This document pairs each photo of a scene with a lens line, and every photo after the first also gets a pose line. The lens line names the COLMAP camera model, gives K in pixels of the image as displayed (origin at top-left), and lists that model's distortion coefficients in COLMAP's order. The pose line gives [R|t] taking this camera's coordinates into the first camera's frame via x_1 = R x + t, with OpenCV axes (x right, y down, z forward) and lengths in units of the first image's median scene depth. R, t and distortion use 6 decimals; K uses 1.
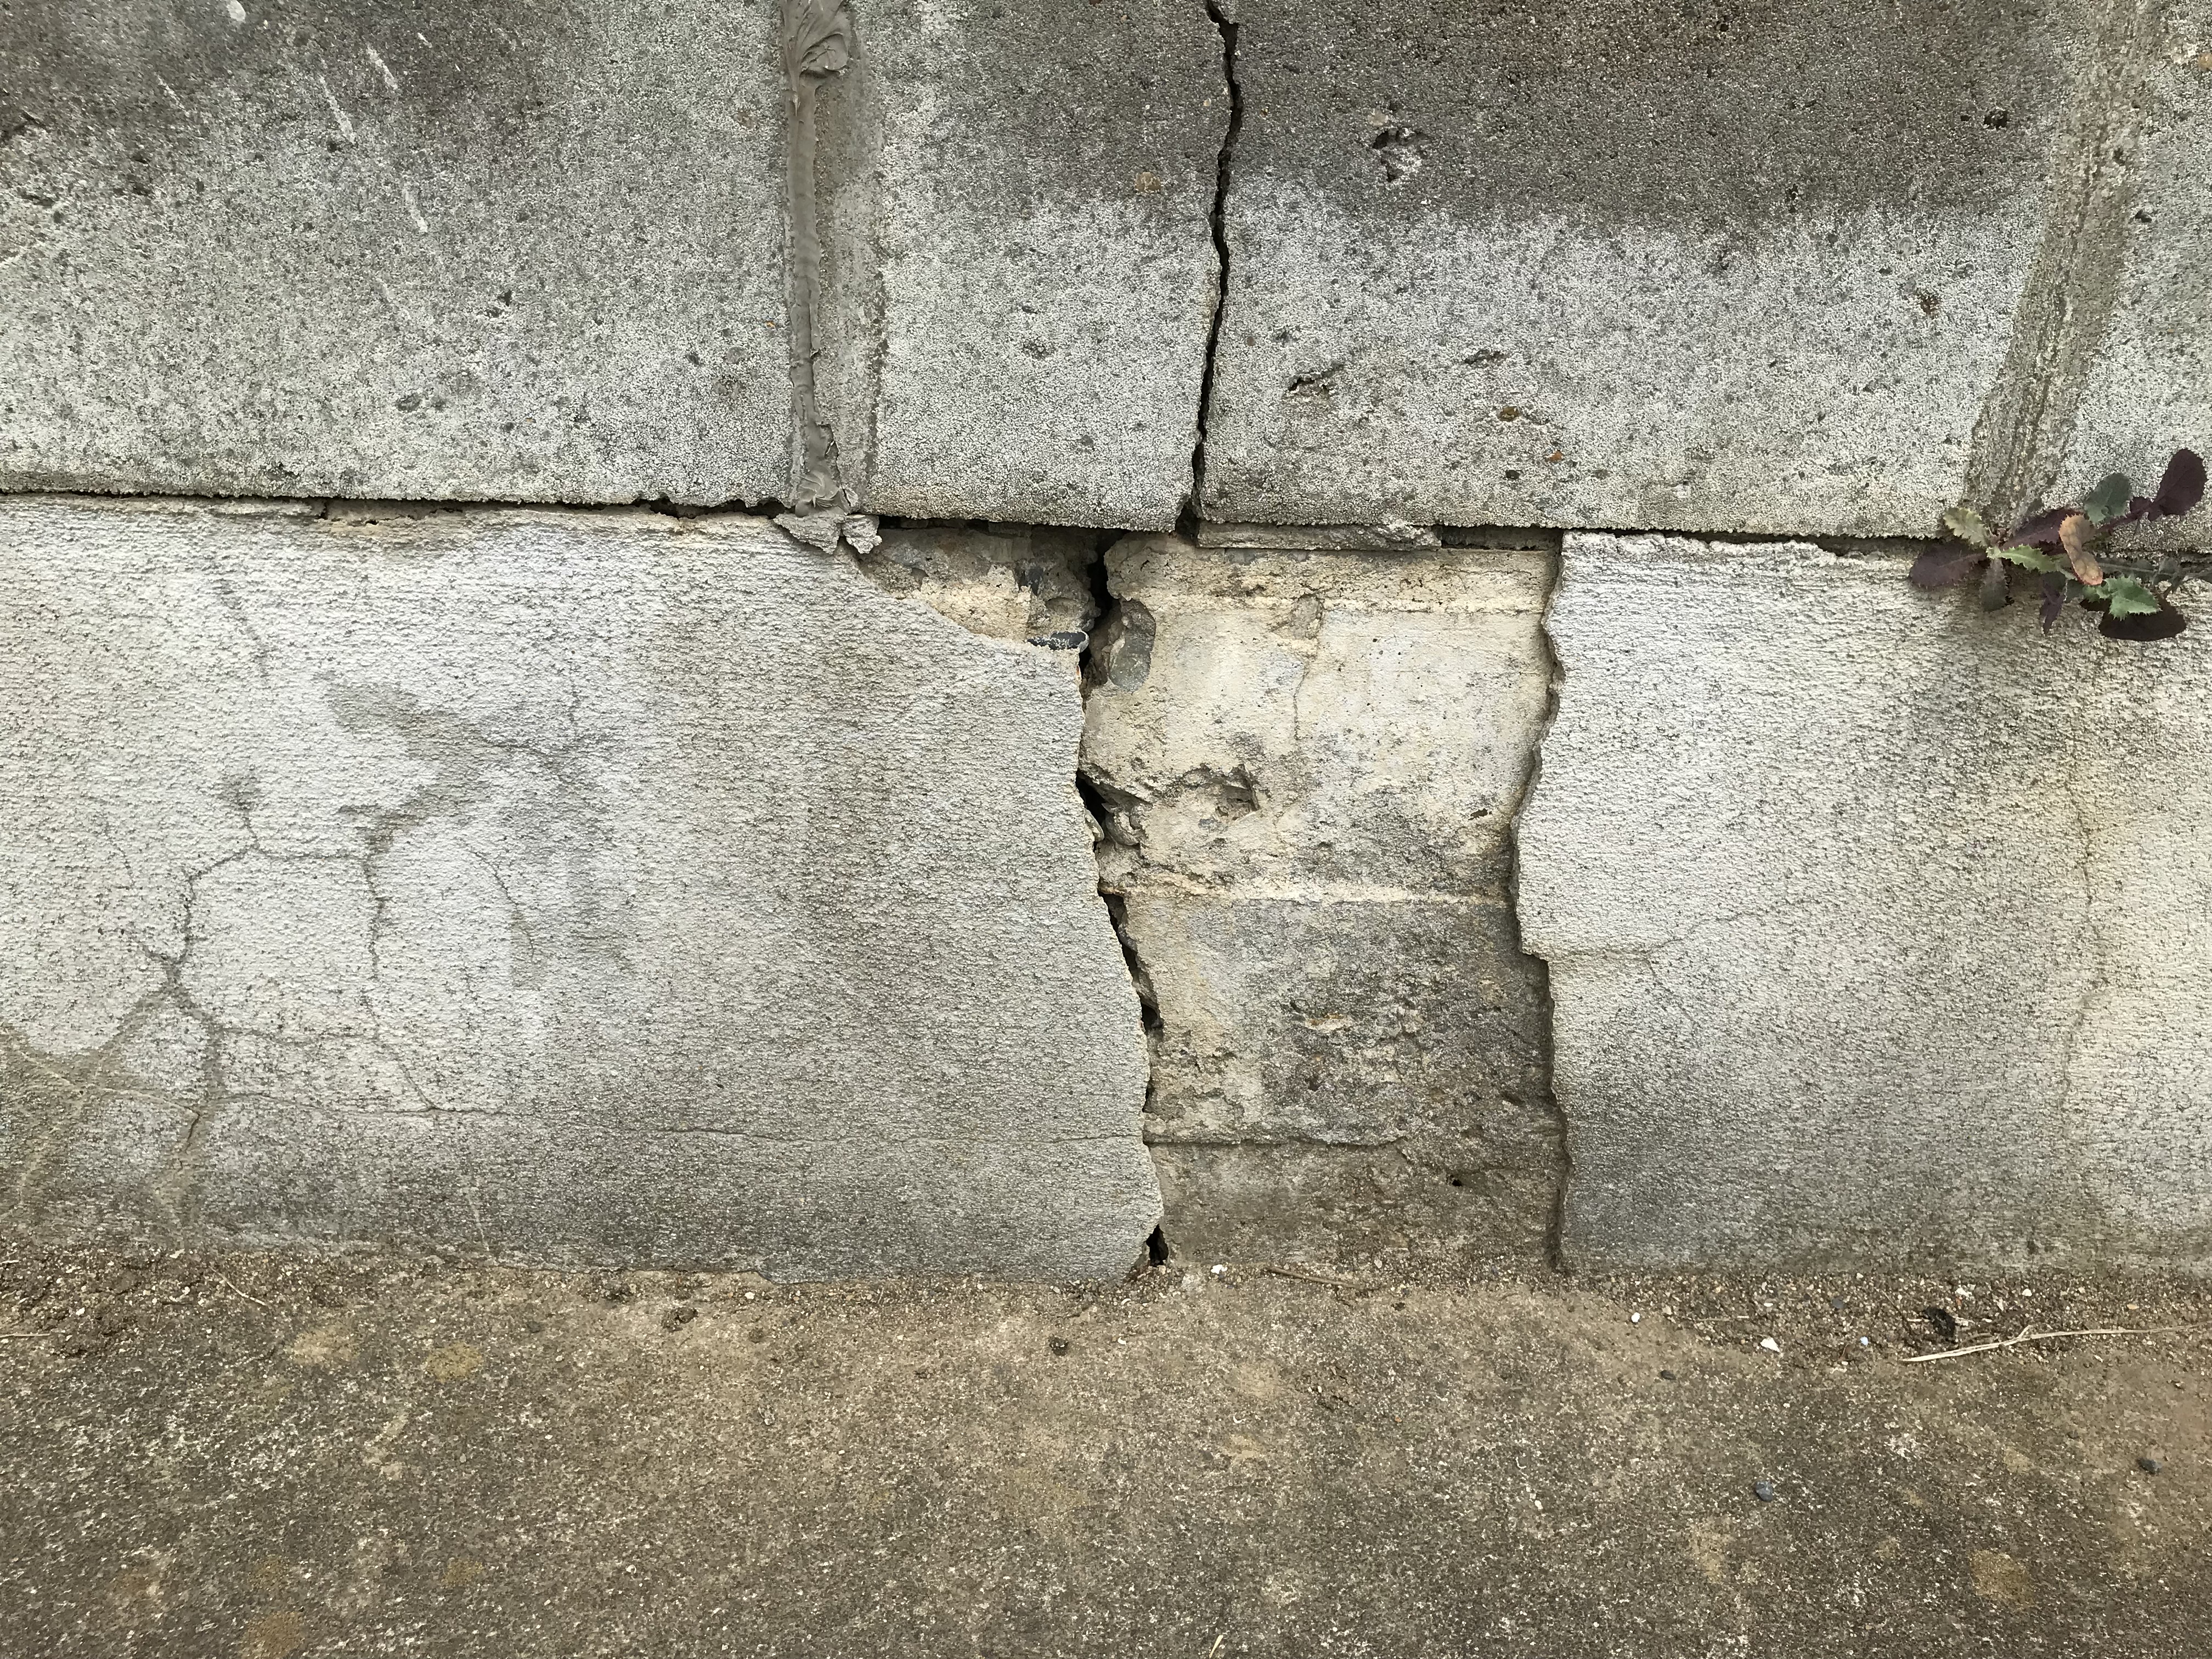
lens RADIAL K [[1797.9, 0, 1106.2], [0, 1797.9, 834.6], [0, 0, 1]] dist [0.054695, -0.059542]
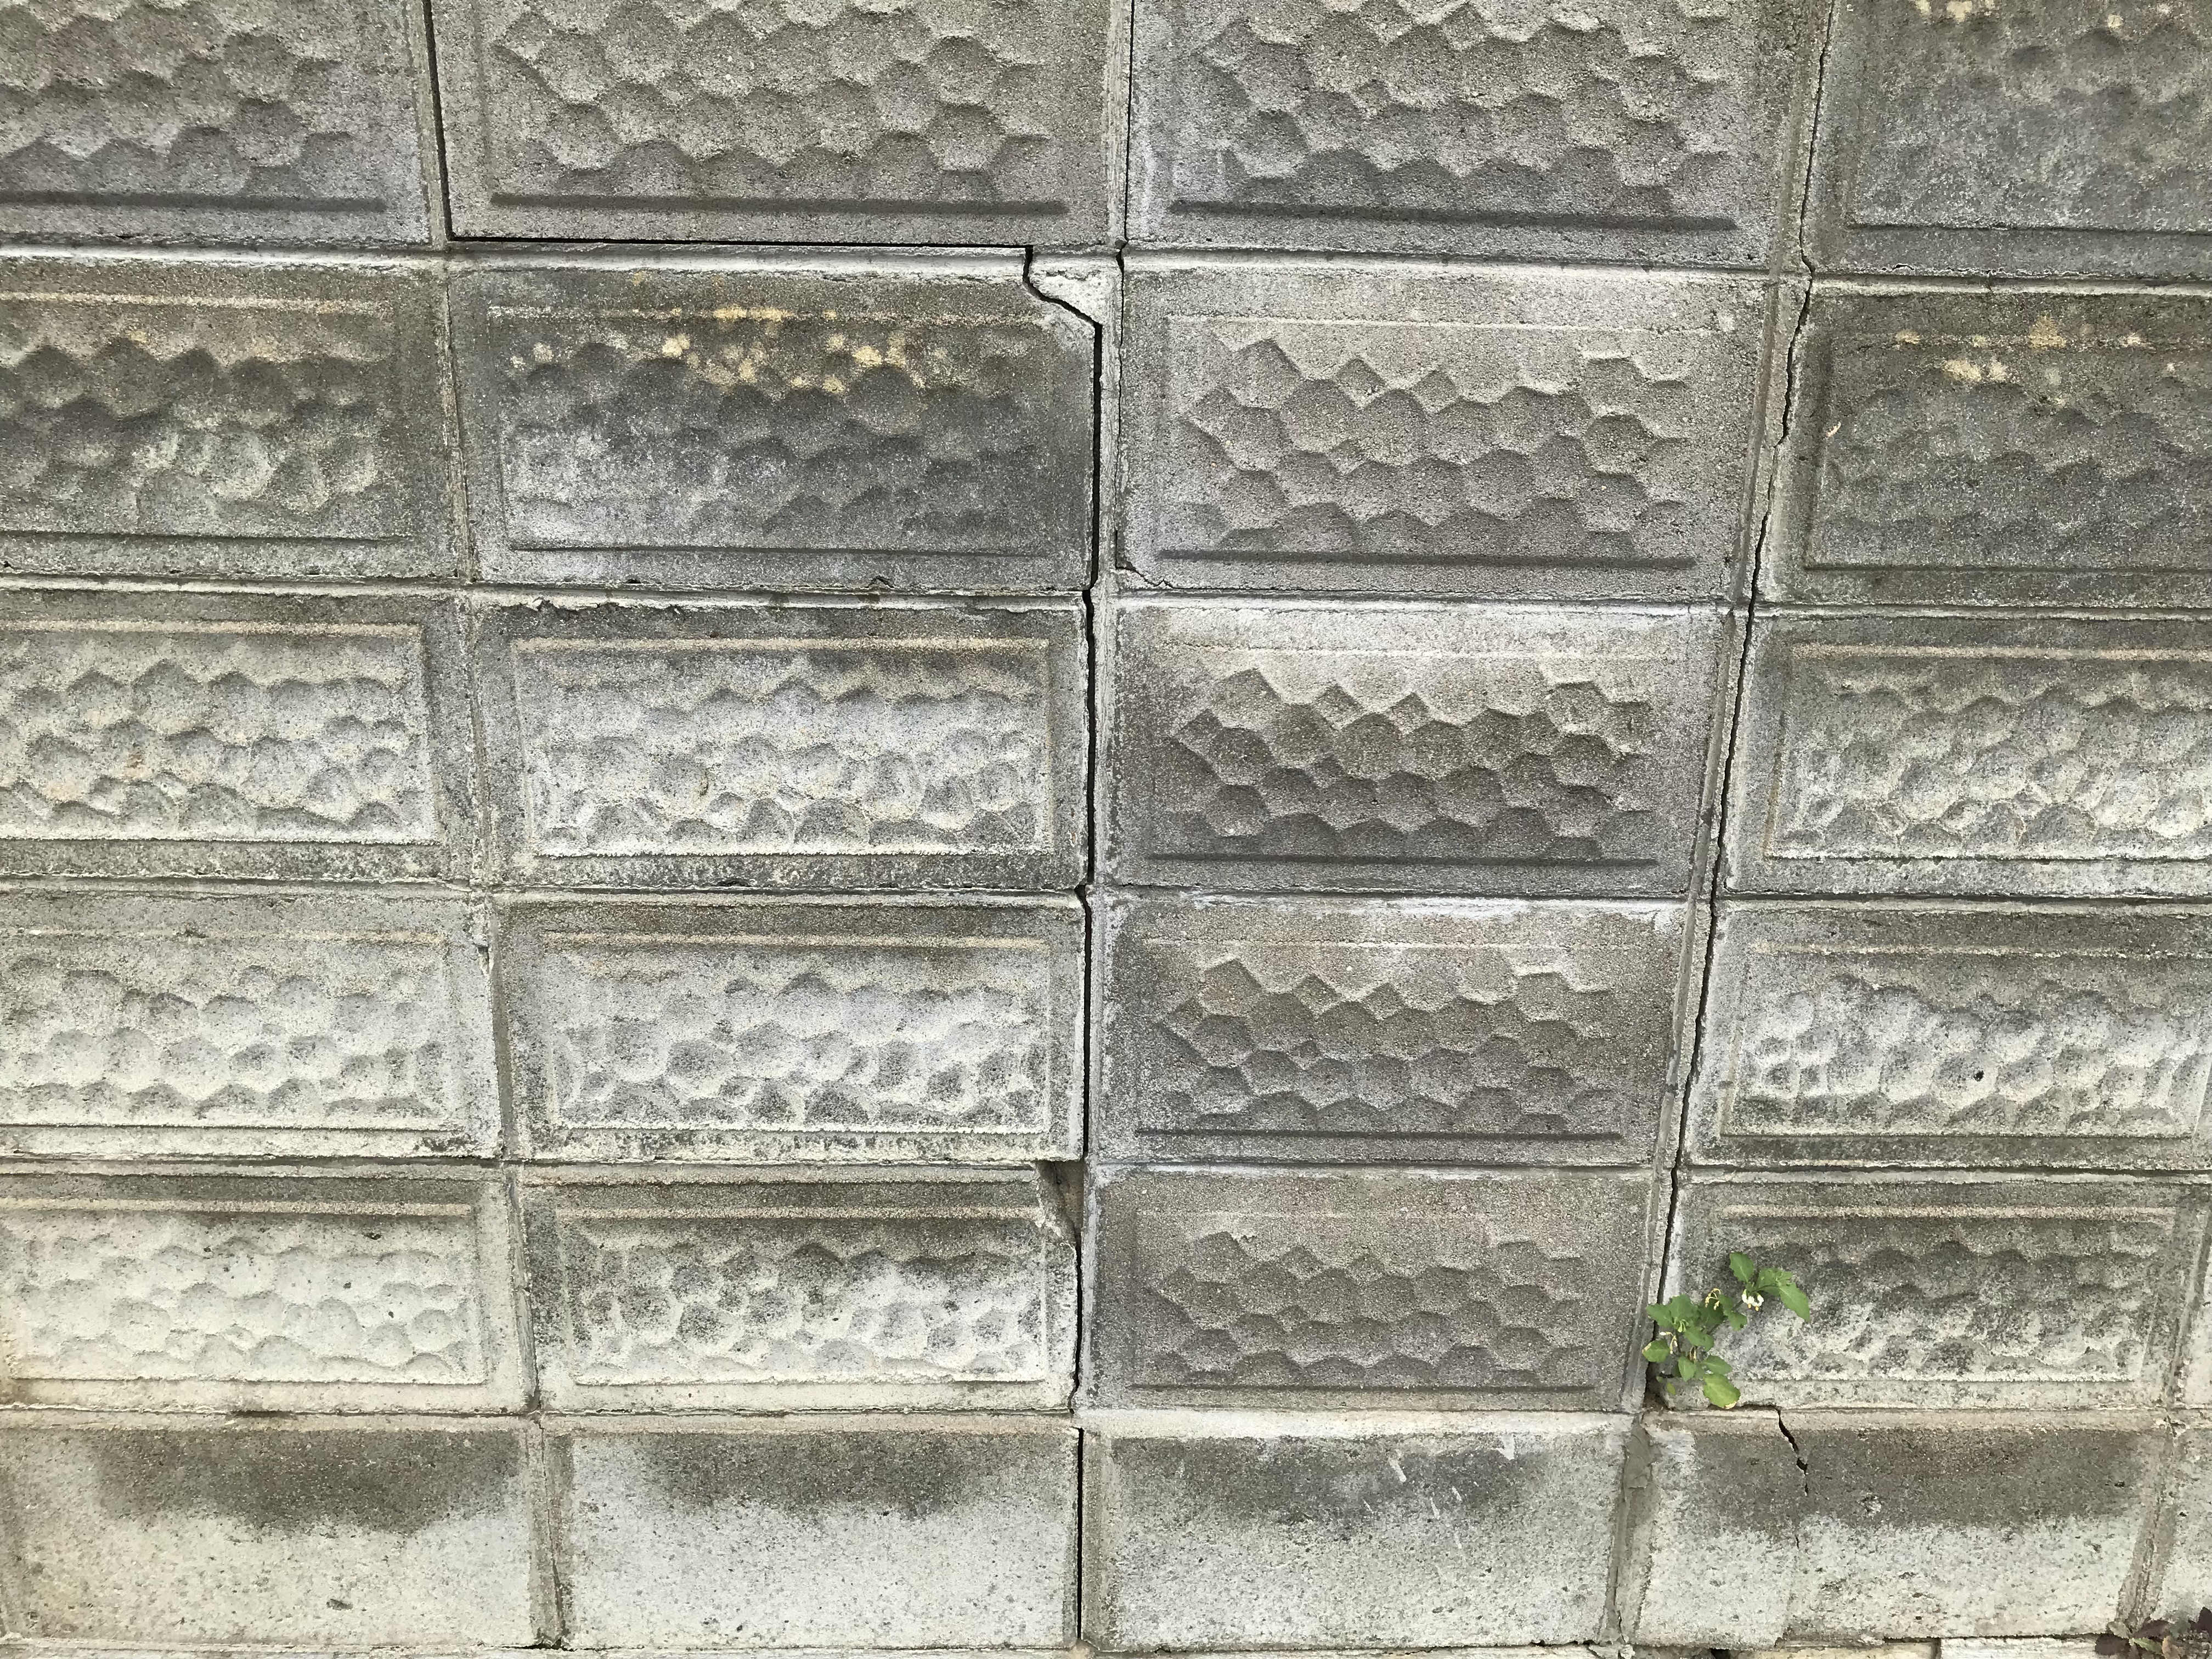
lens RADIAL K [[1797.9, 0, 1118.5], [0, 1797.9, 831.6], [0, 0, 1]] dist [0.054695, -0.059542]
pose [[0.999348, -0.021991, 0.028637, -0.826495], [0.026378, 0.986247, -0.163162, -0.837841], [-0.024655, 0.163811, 0.986184, -1.384740]]
